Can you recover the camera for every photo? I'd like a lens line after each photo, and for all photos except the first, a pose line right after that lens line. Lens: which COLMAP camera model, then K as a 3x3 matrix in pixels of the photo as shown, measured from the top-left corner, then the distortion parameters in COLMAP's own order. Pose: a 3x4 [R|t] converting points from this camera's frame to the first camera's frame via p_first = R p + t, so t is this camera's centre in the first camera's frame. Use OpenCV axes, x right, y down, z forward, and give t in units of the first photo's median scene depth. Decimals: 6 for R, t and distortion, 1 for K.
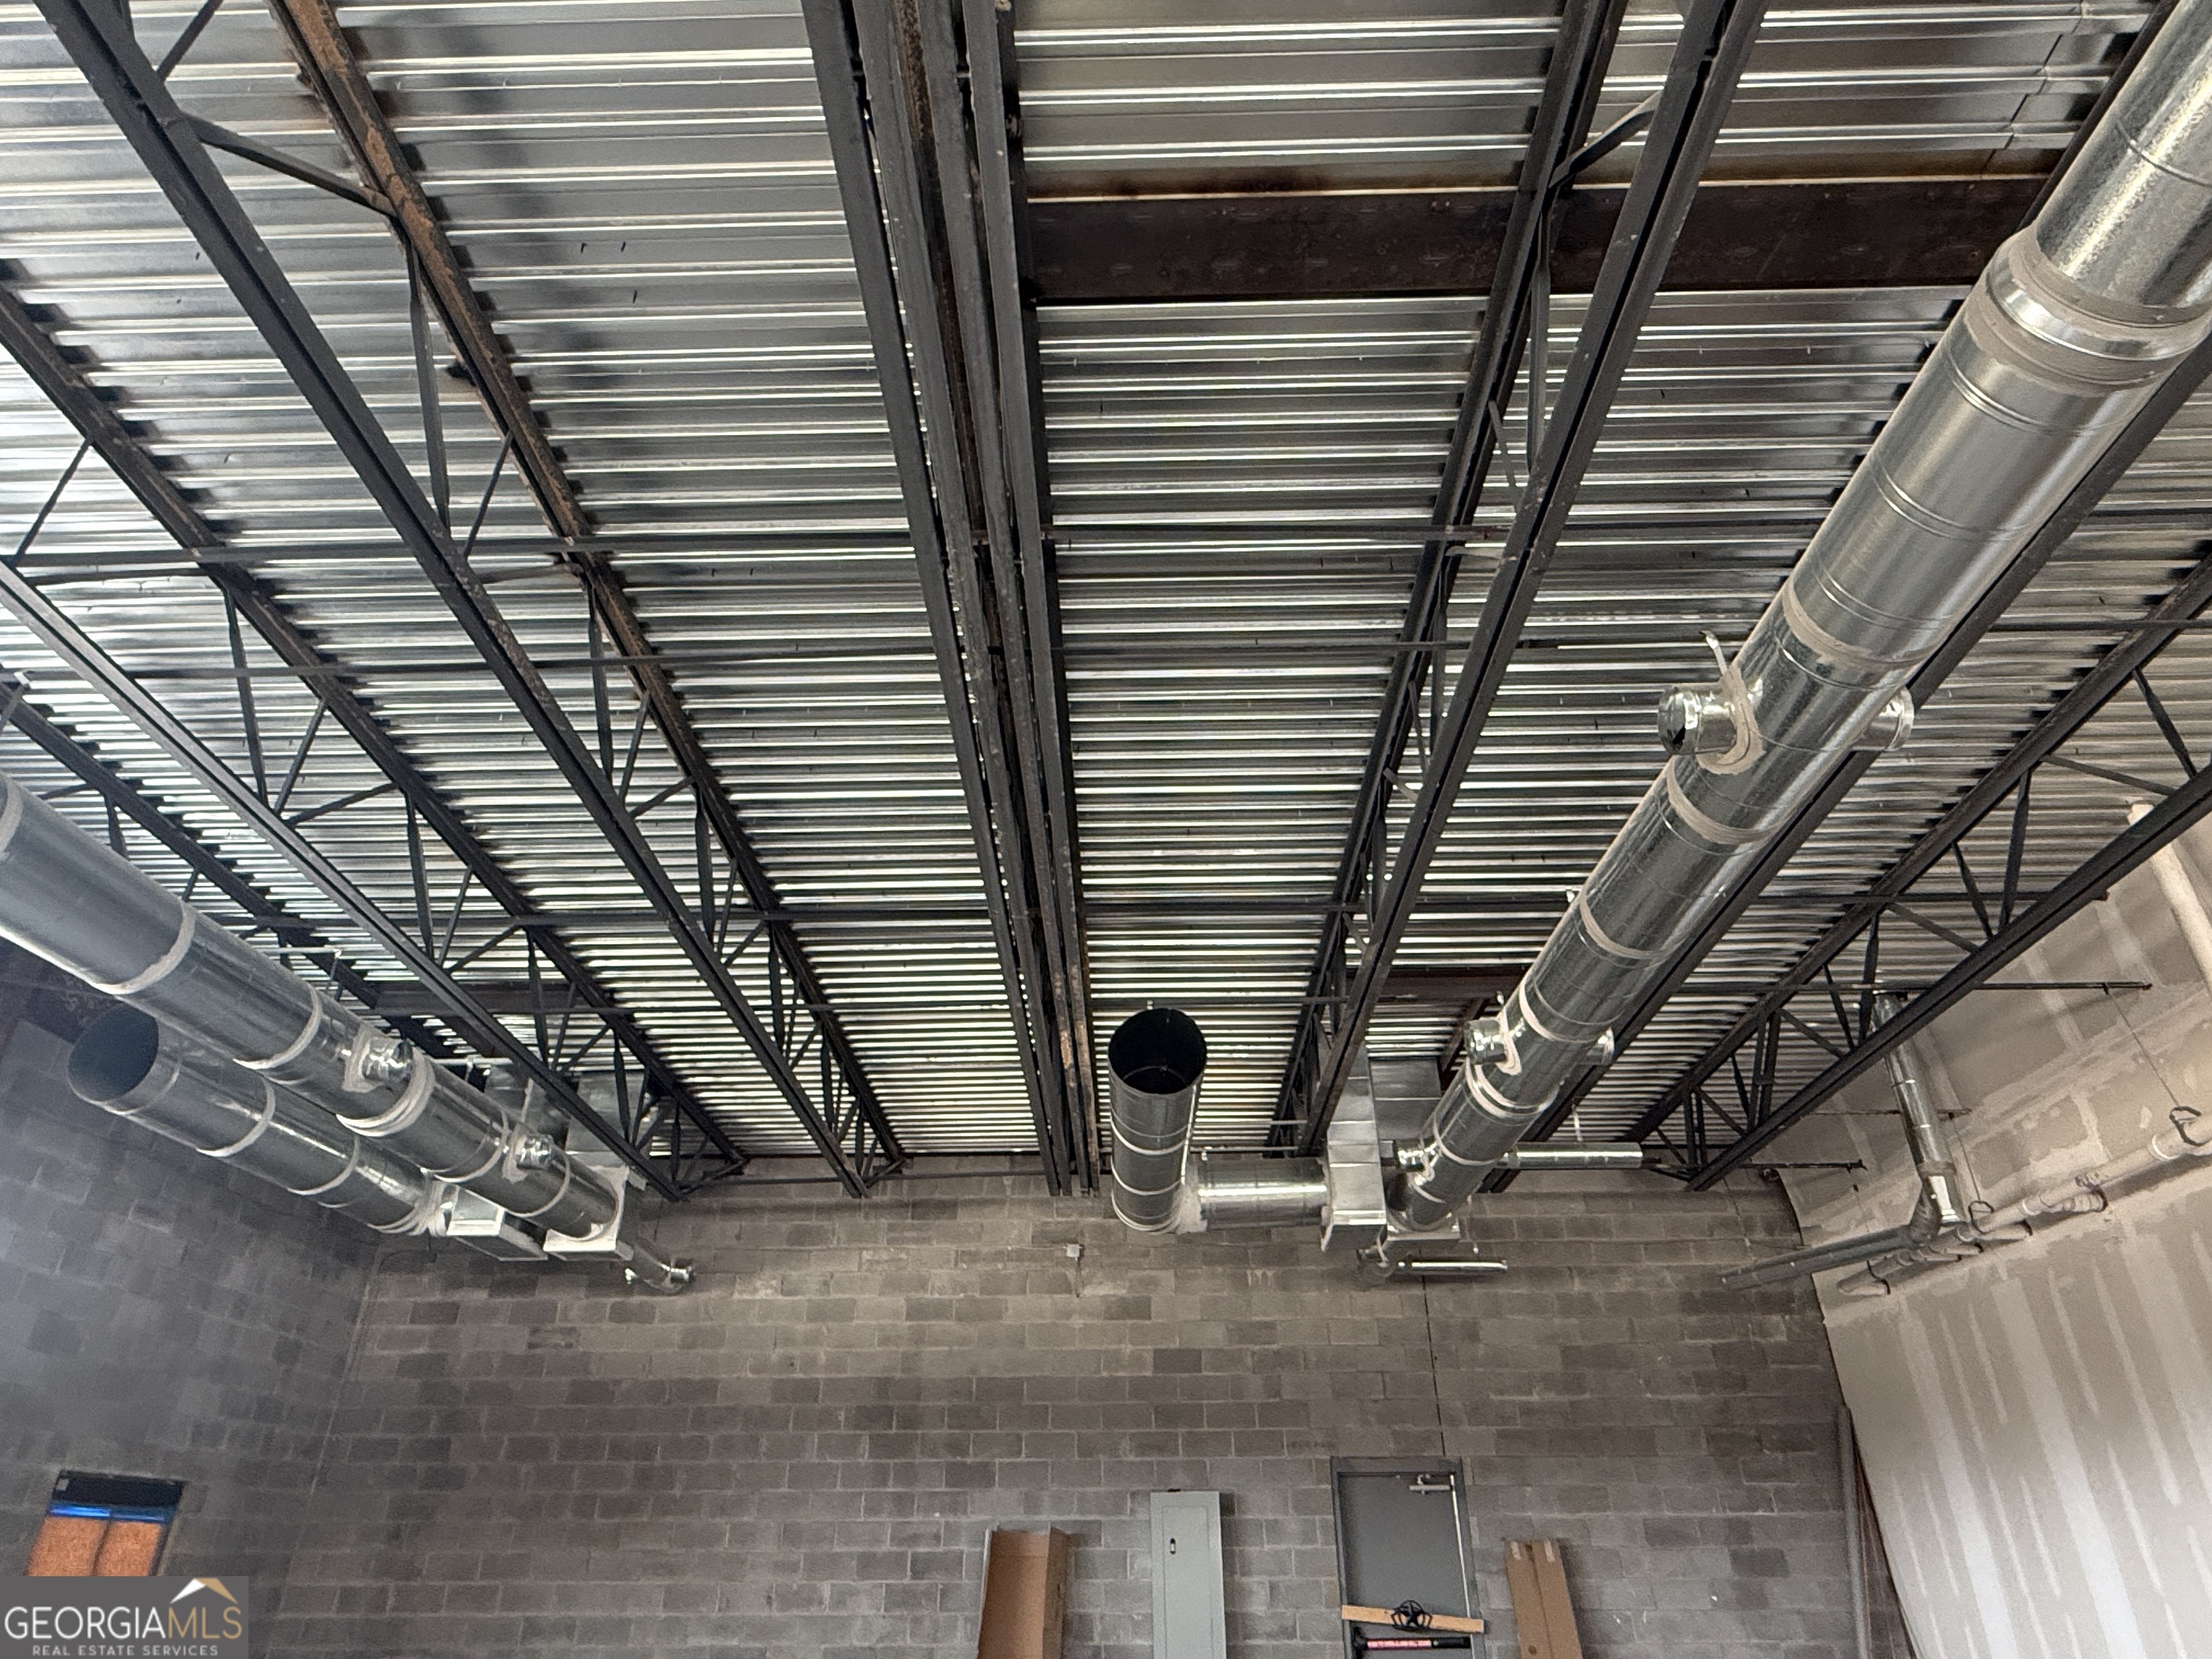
lens RADIAL K [[1292.7, 0, 1111.7], [0, 1292.7, 840.6], [0, 0, 1]] dist [0.002127, -0.000396]
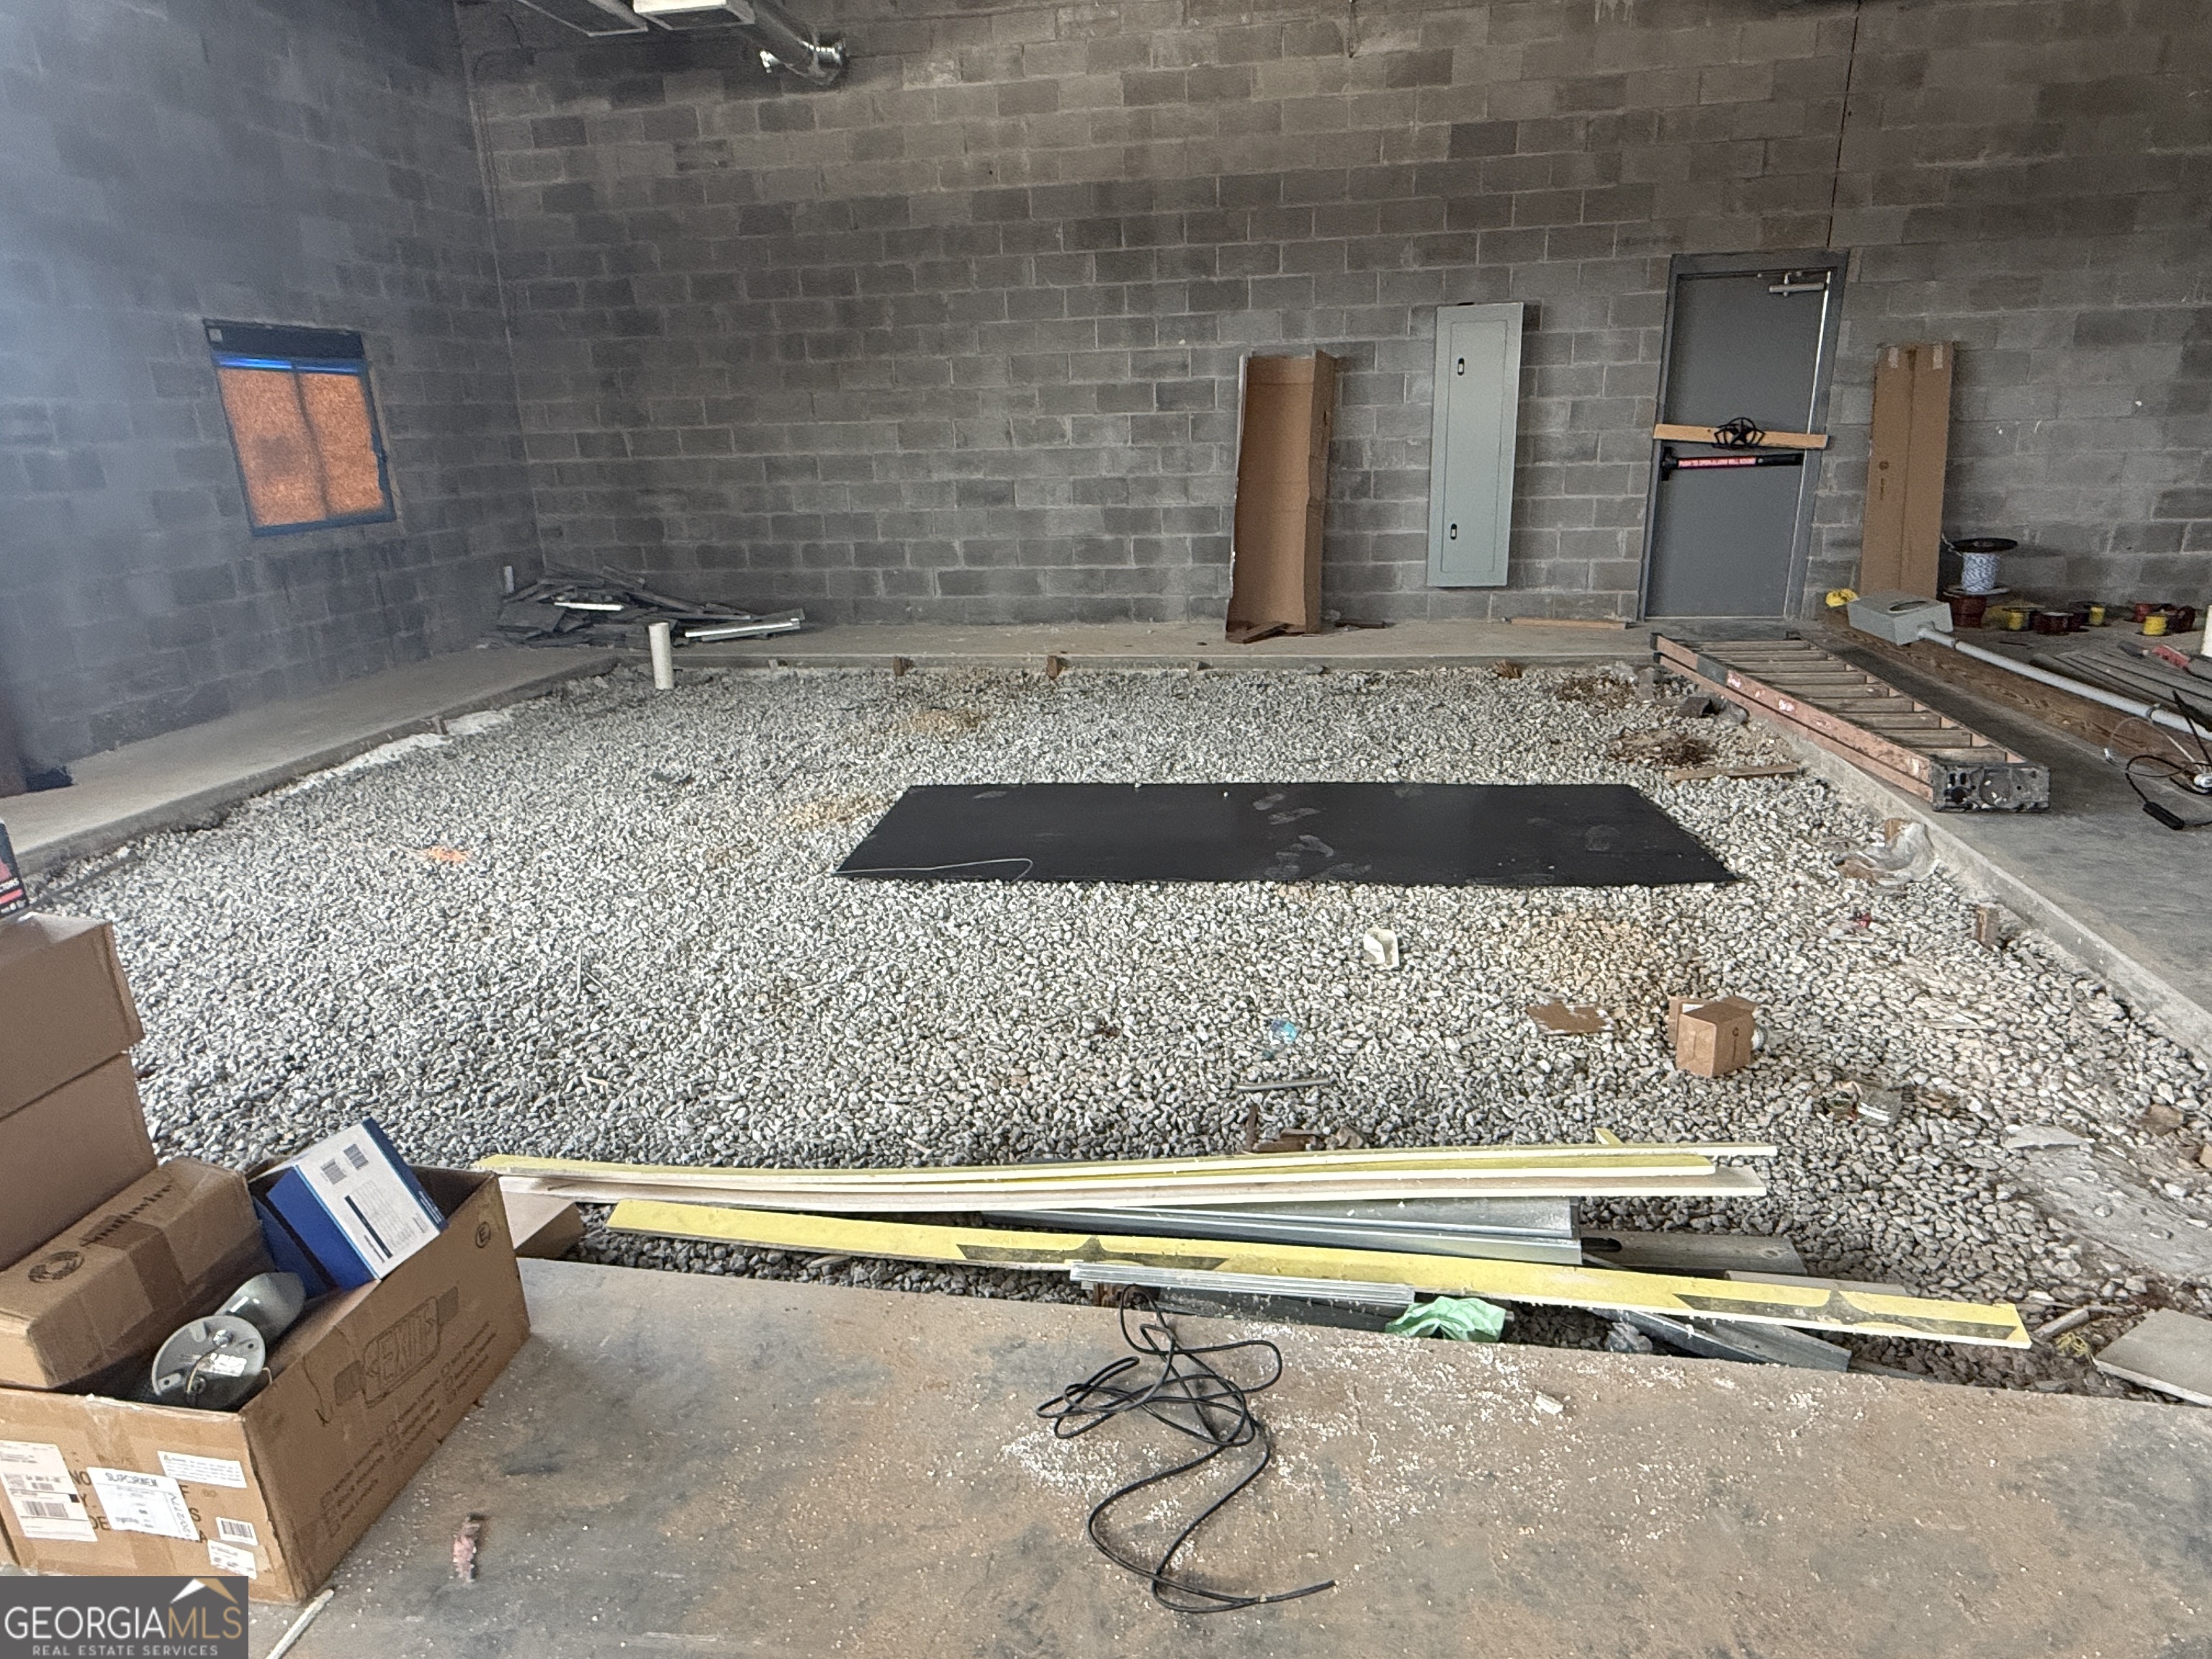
lens RADIAL K [[1292.7, 0, 1111.7], [0, 1292.7, 840.6], [0, 0, 1]] dist [0.002127, -0.000396]
pose [[0.988884, 0.021258, -0.147161, -0.047979], [0.094551, 0.673937, 0.732714, 0.109455], [0.114753, -0.738483, 0.664435, 0.176076]]
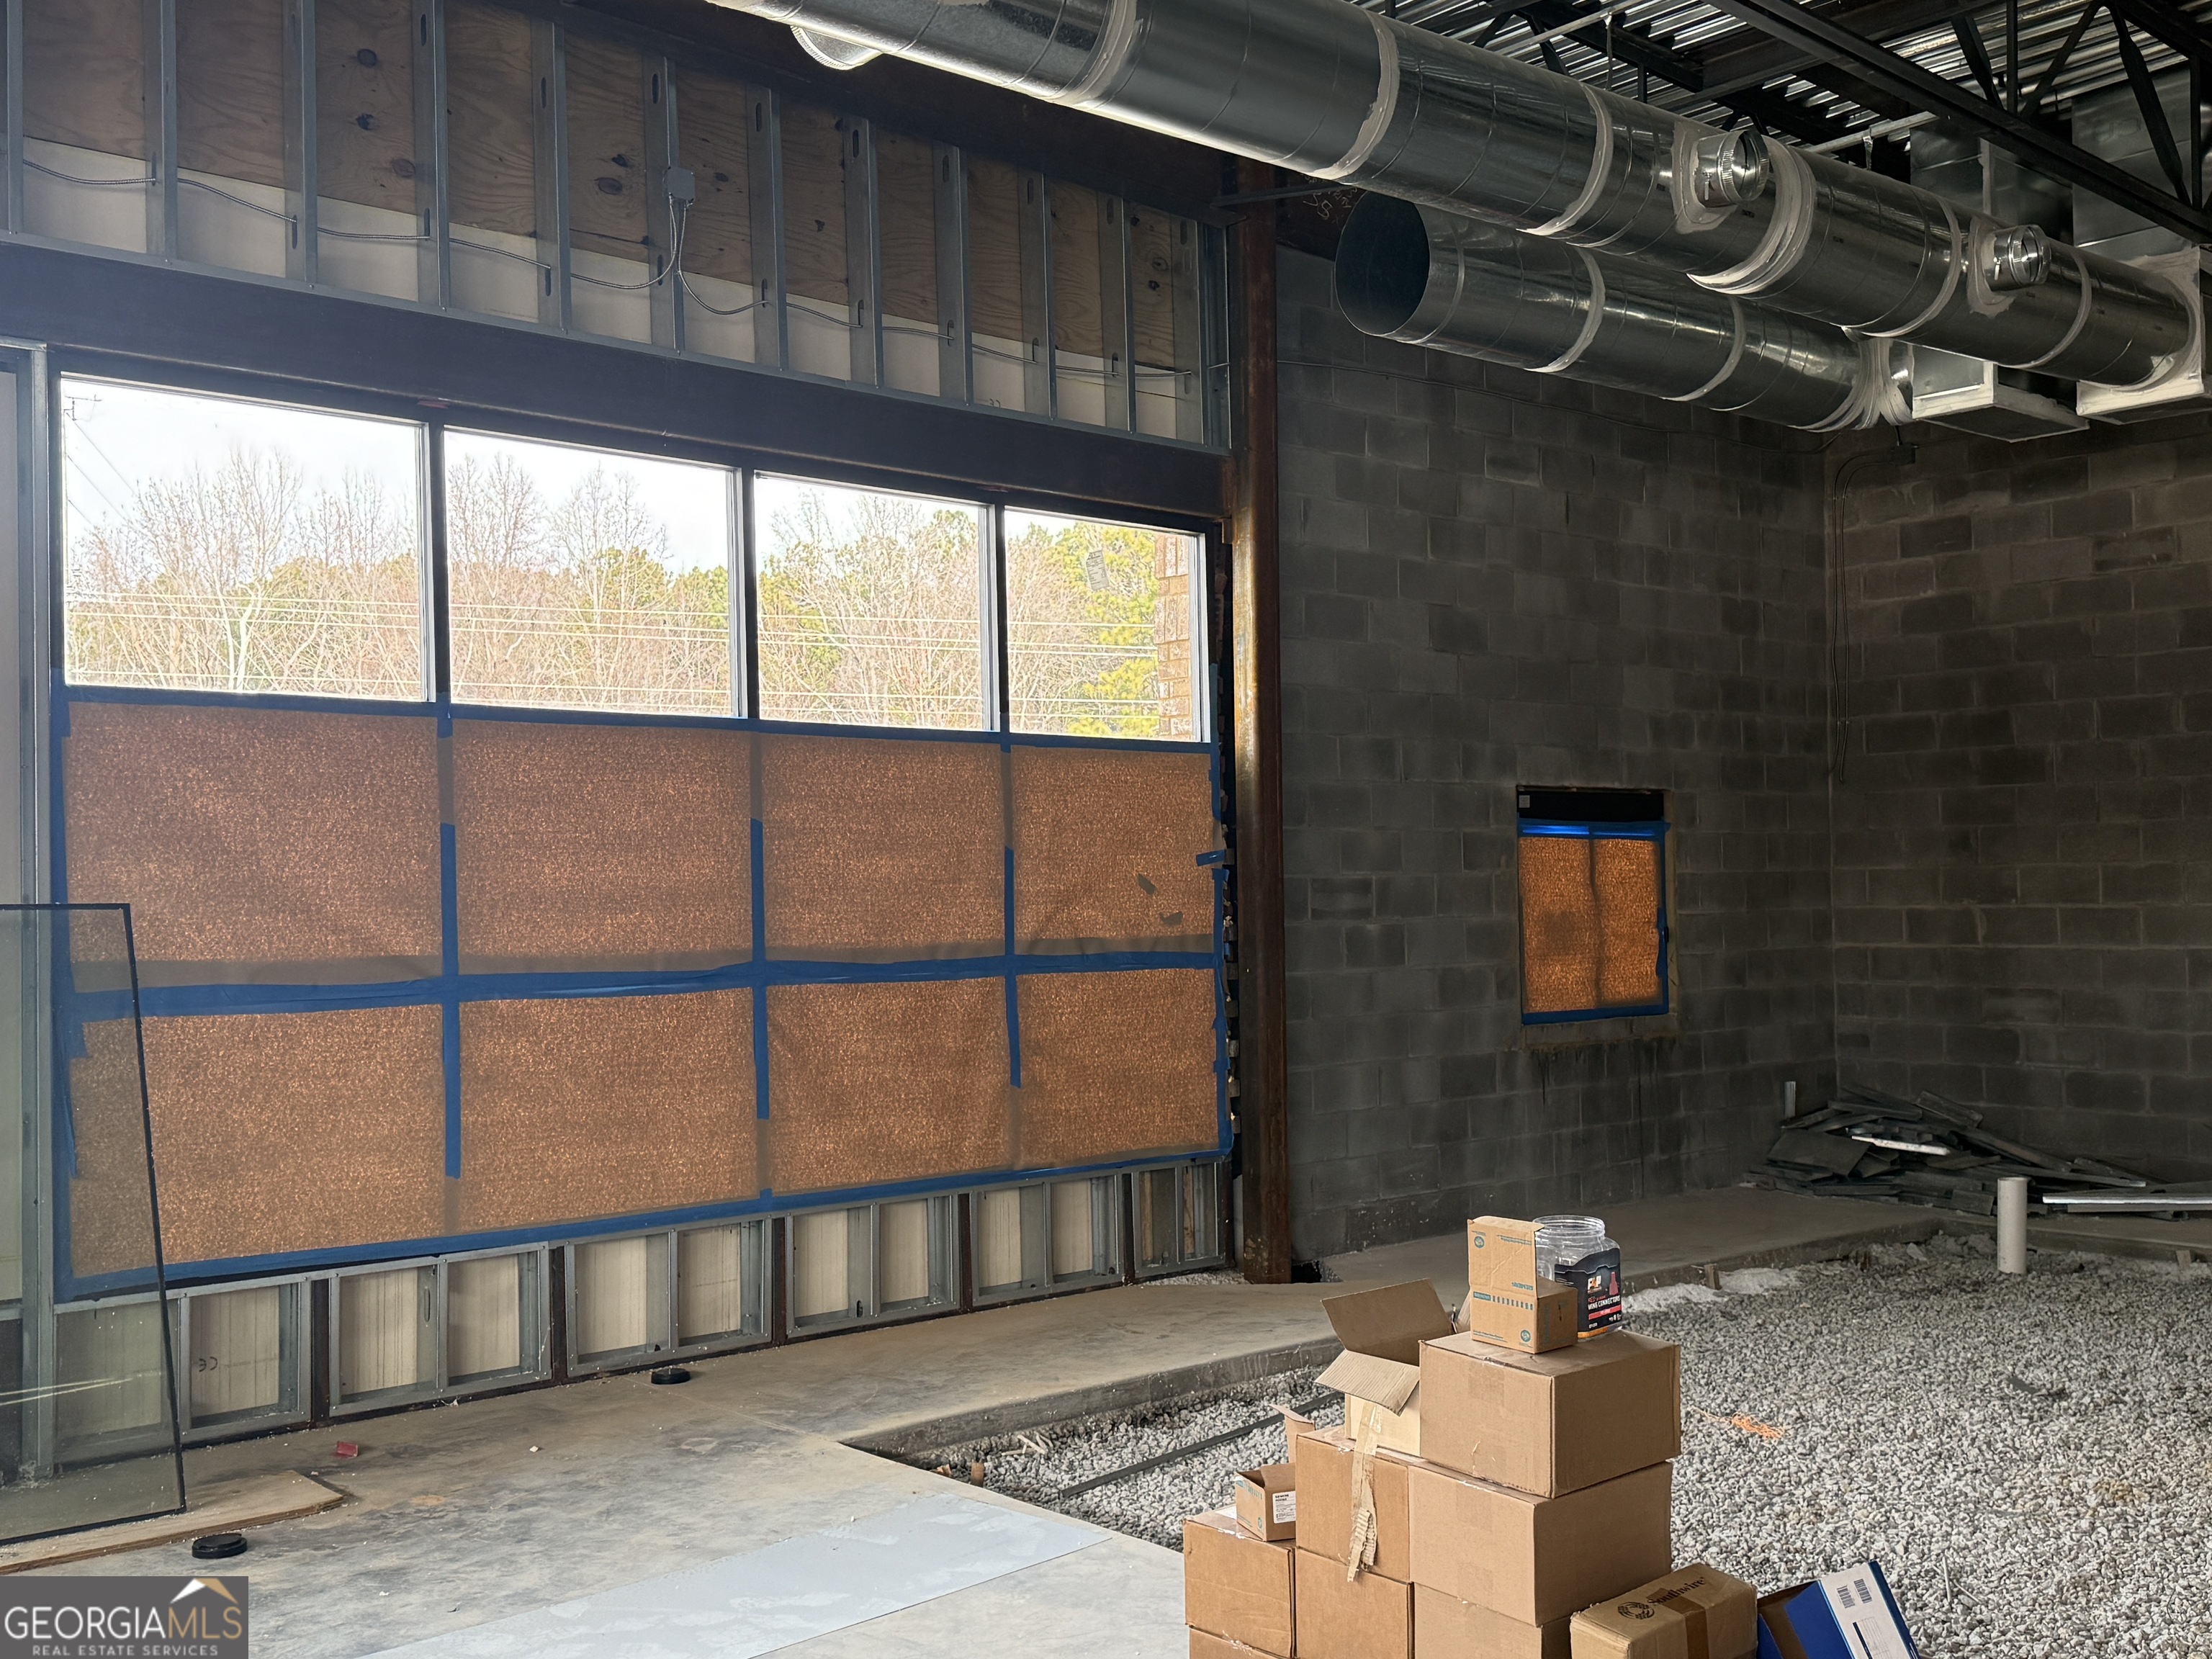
lens RADIAL K [[2143.6, 0, 1099.0], [0, 2143.6, 843.6], [0, 0, 1]] dist [0.212495, -0.473003]
pose [[0.667133, -0.025017, -0.744519, -0.000440], [0.377933, 0.872630, 0.309329, 0.010283], [0.641950, -0.487742, 0.591615, 0.030743]]
